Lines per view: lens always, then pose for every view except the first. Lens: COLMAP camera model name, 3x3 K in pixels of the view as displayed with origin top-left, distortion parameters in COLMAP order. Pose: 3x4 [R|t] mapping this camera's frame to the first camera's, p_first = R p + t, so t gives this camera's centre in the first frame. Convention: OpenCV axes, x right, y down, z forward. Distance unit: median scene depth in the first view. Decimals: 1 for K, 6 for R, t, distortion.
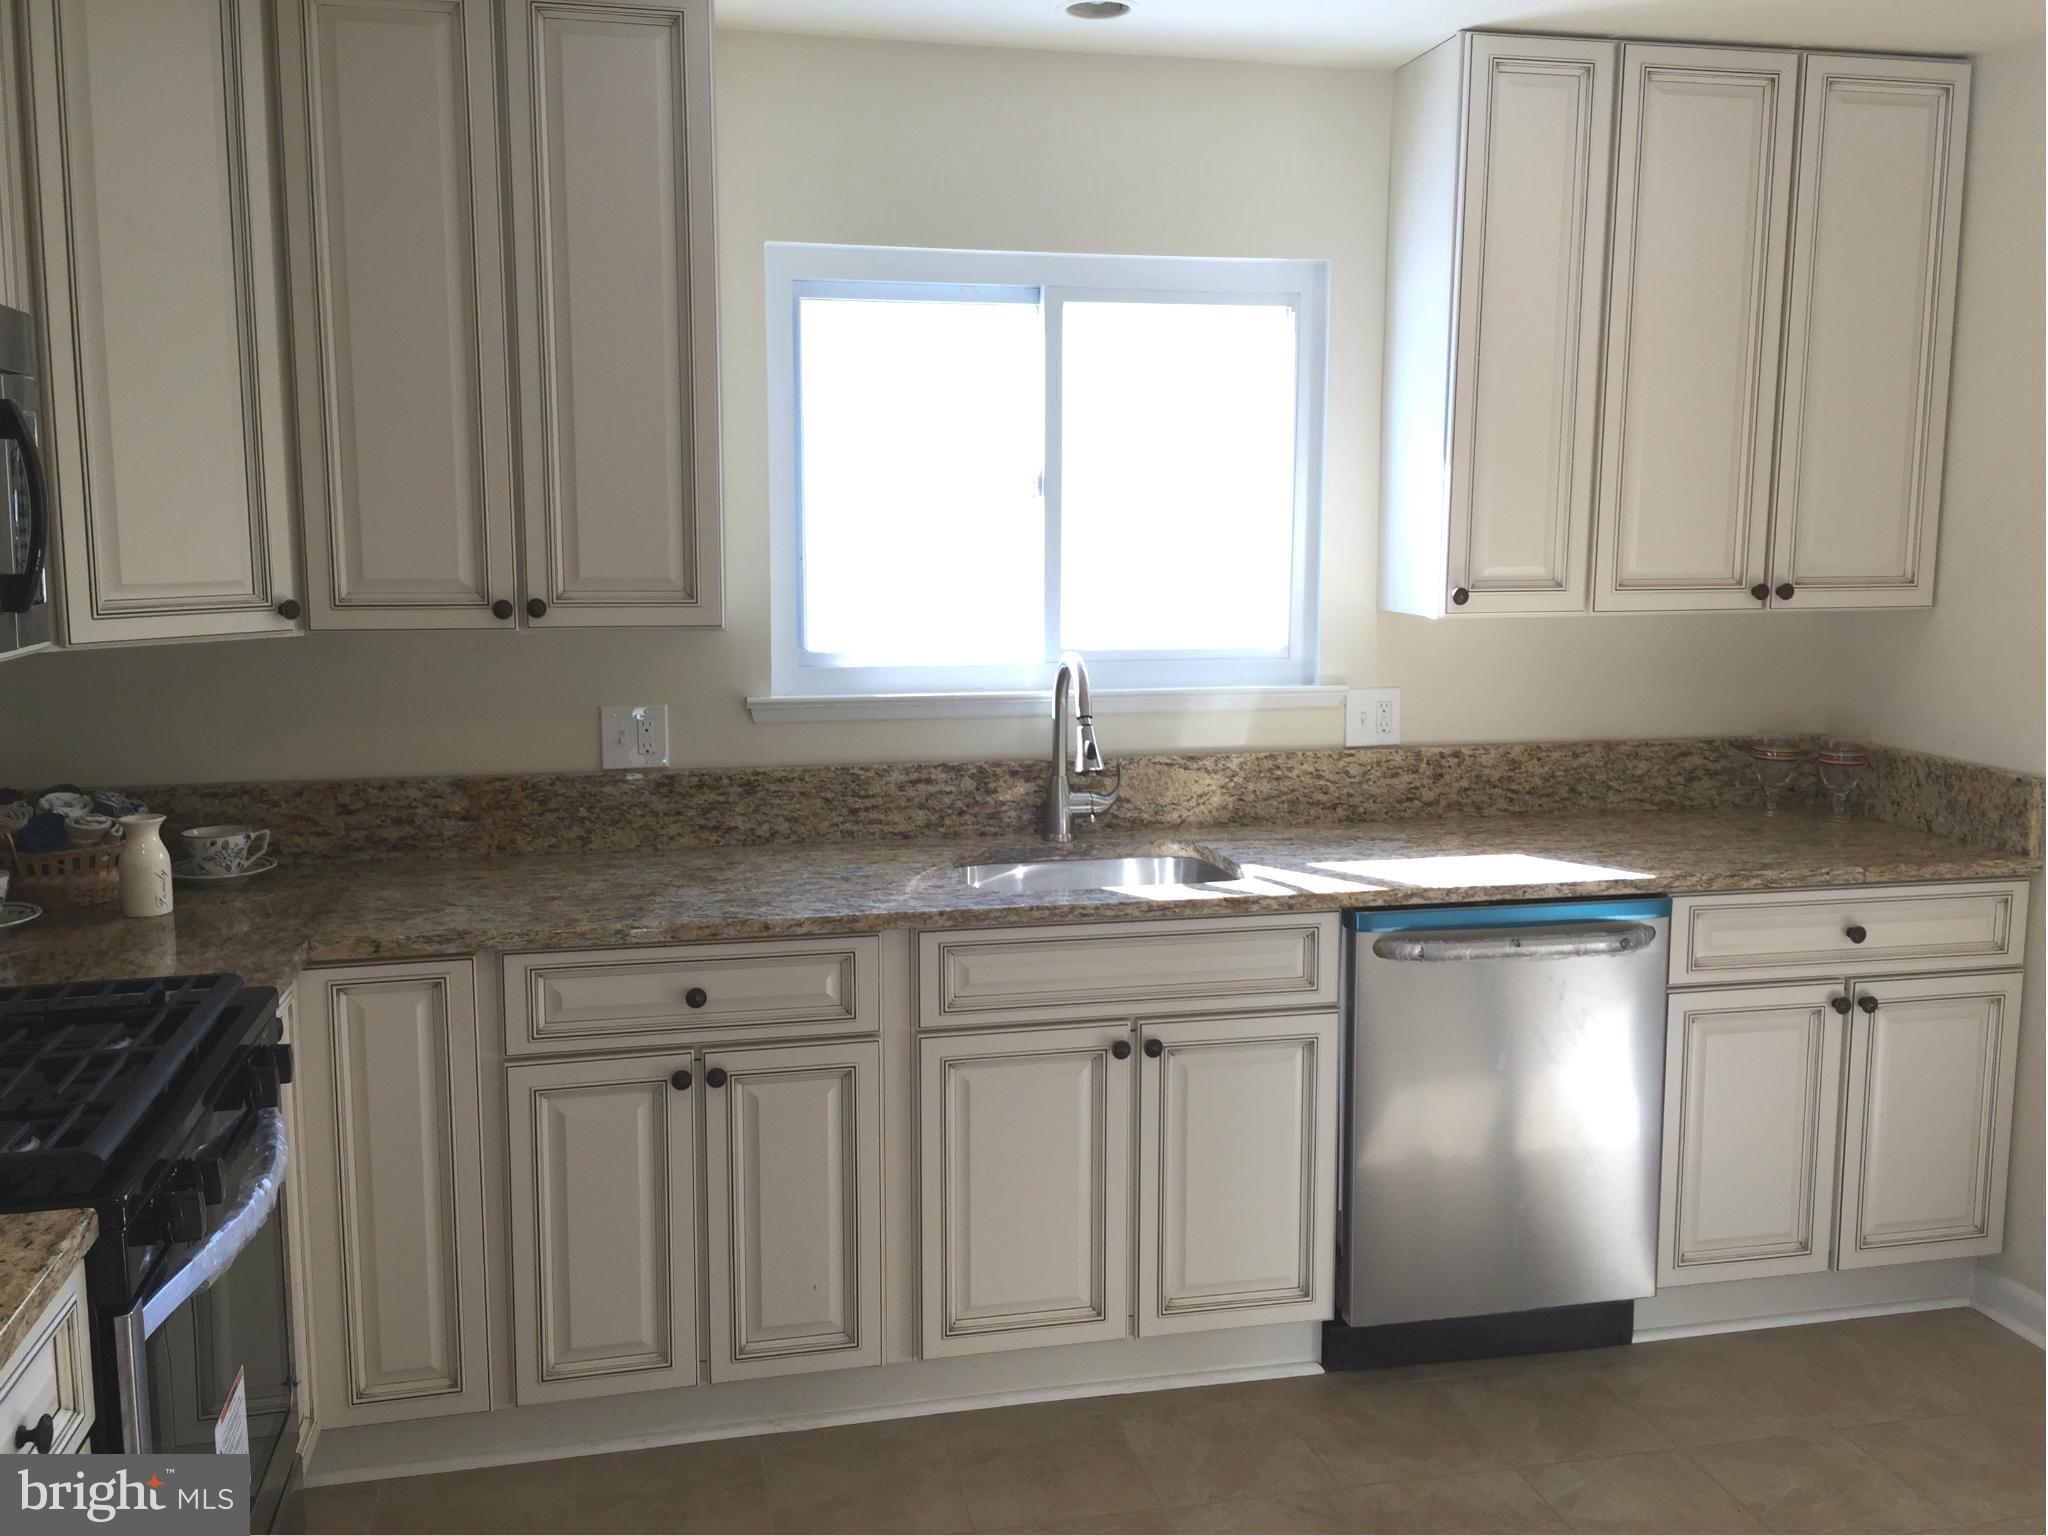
lens RADIAL K [[1776.9, 0, 1036.8], [0, 1776.9, 746.4], [0, 0, 1]] dist [0.110570, -0.158778]
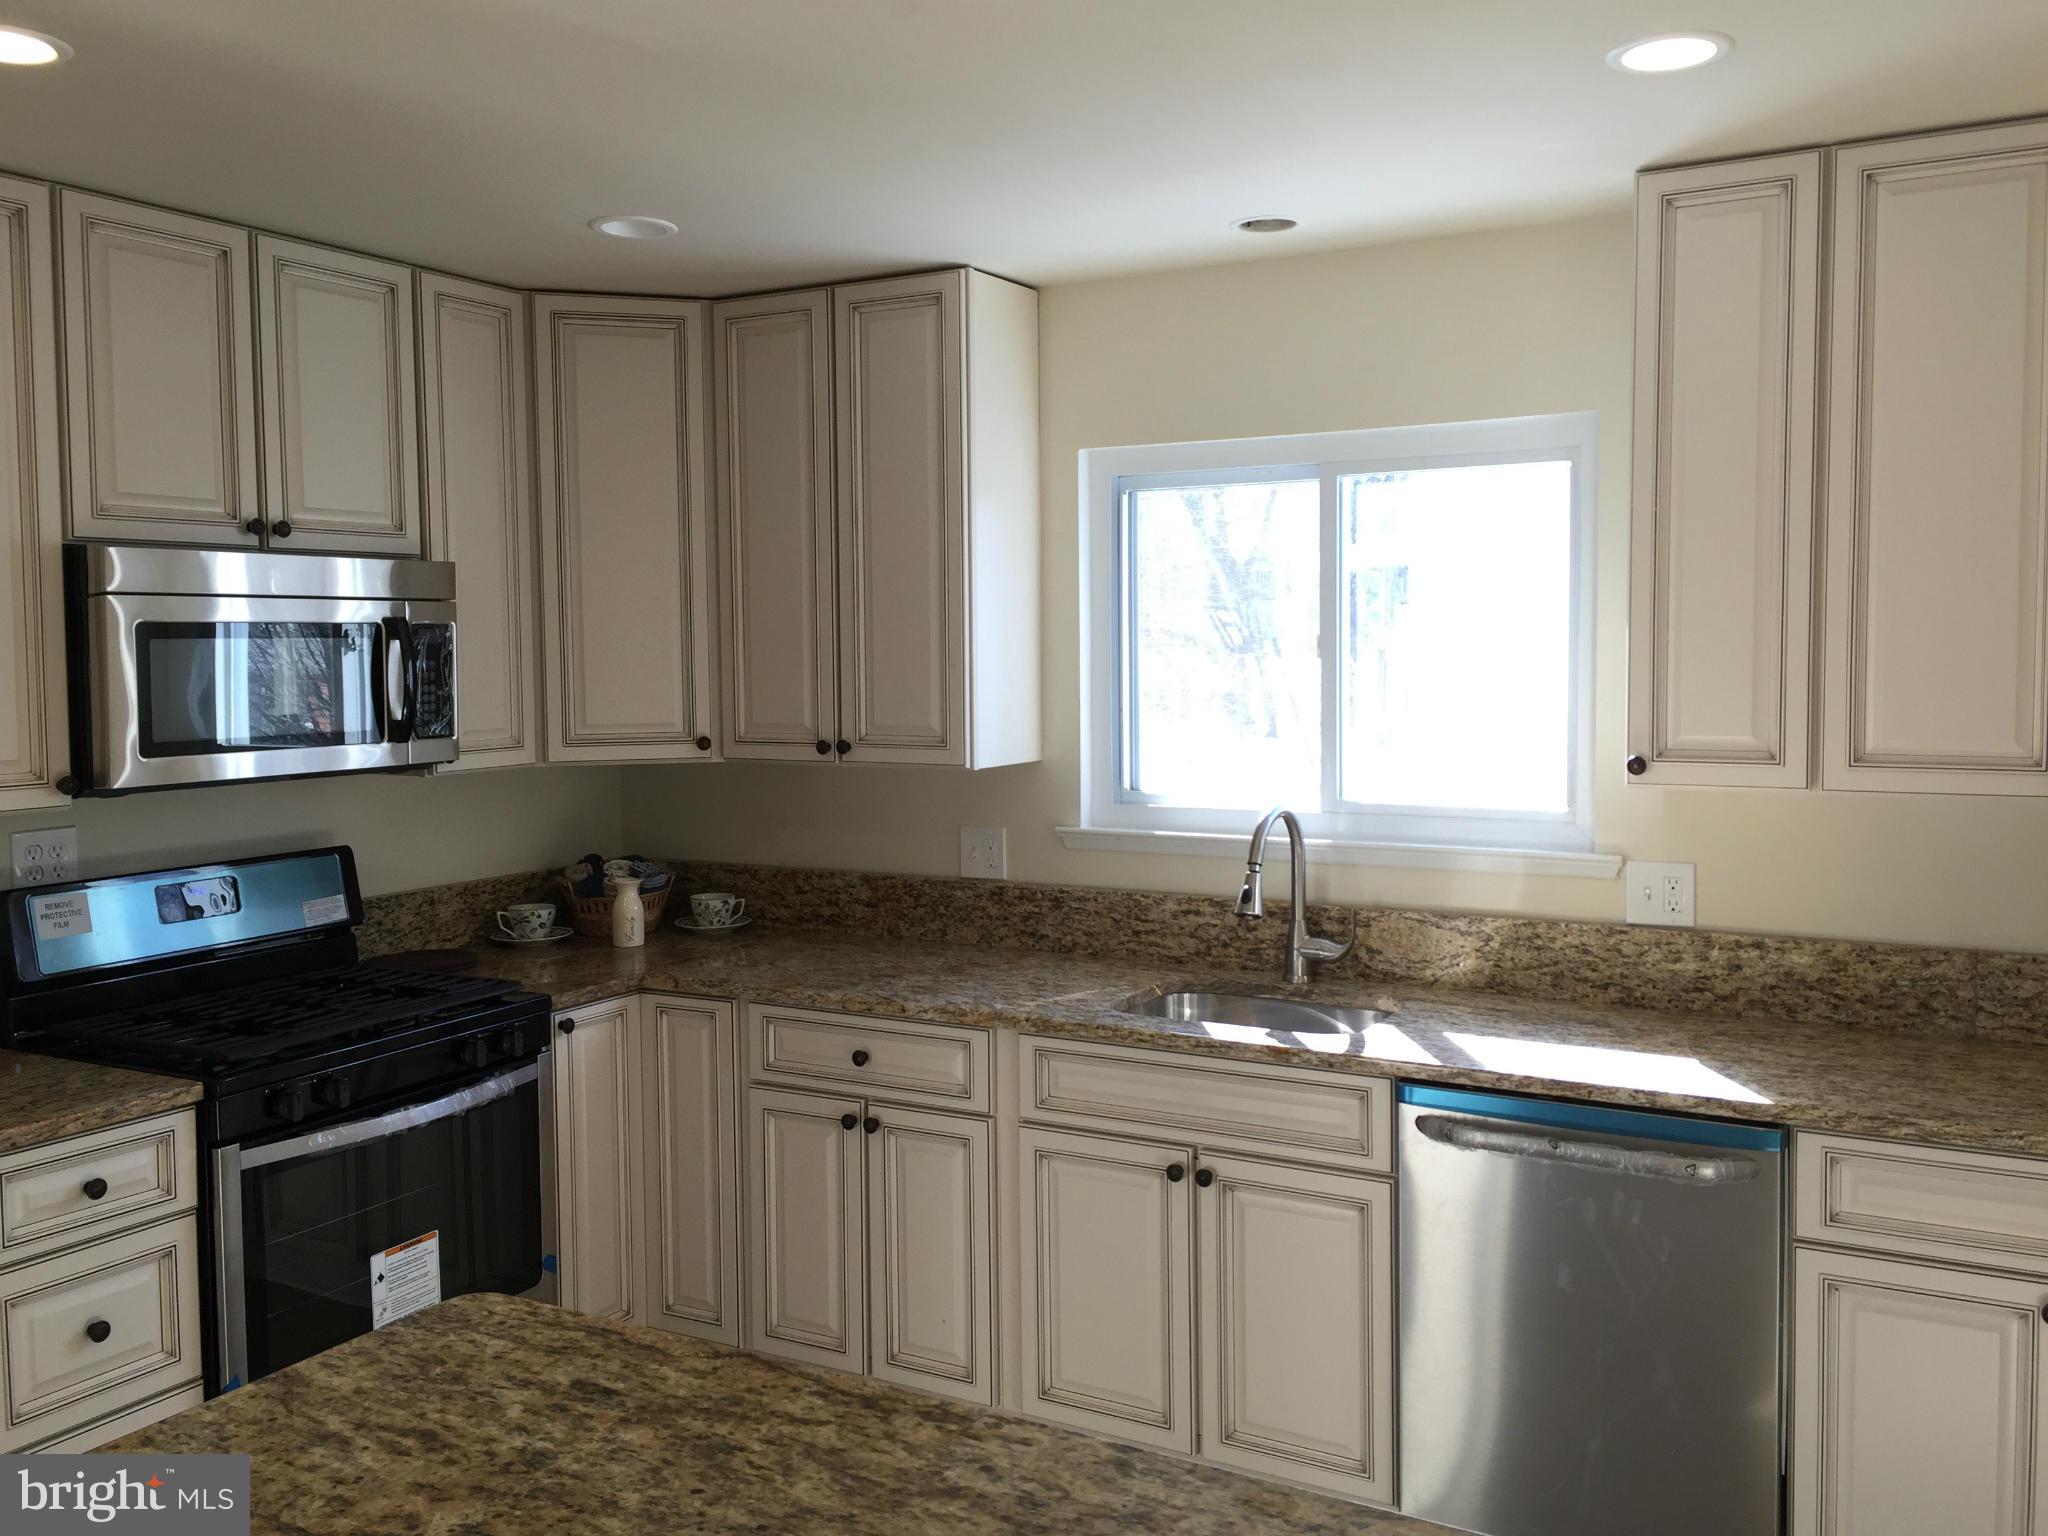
lens RADIAL K [[1750.7, 0, 1000.0], [0, 1750.7, 741.0], [0, 0, 1]] dist [0.098546, -0.135134]
pose [[0.735999, 0.029367, -0.676346, 0.596682], [-0.079056, 0.995952, -0.042784, -0.031266], [0.672351, 0.084958, 0.735341, 0.109809]]
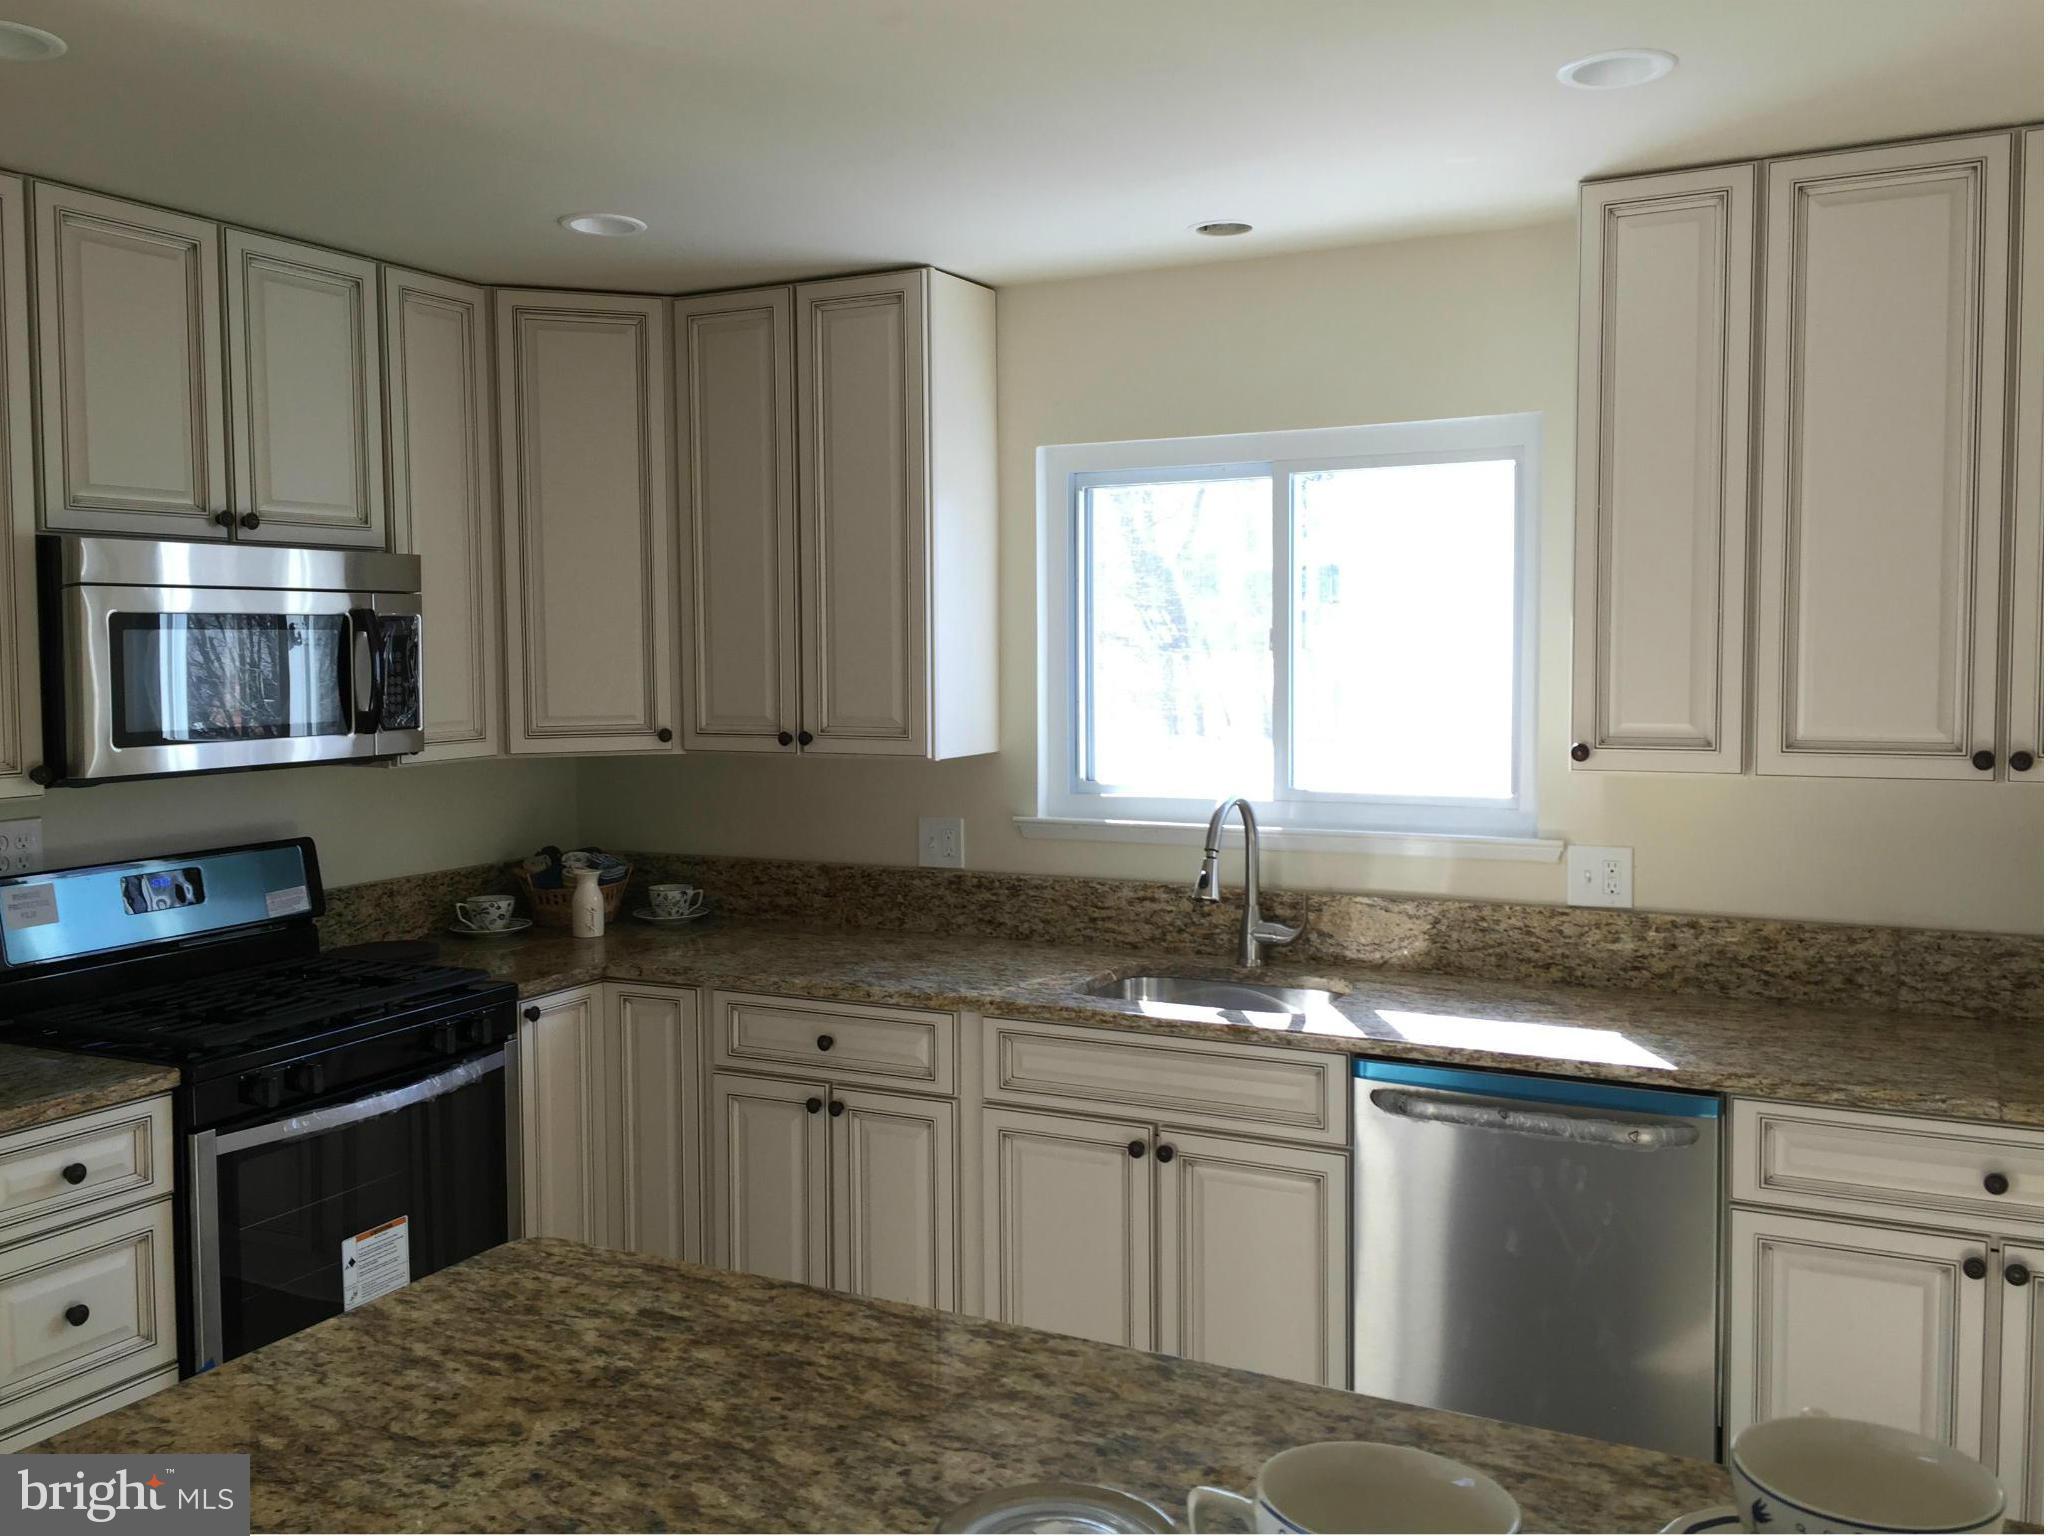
lens RADIAL K [[1758.2, 0, 997.3], [0, 1758.2, 736.0], [0, 0, 1]] dist [0.091289, -0.119041]
pose [[0.763260, 0.026353, -0.645554, 0.597904], [-0.075650, 0.995940, -0.048787, -0.022418], [0.641647, 0.086073, 0.762155, 0.075662]]
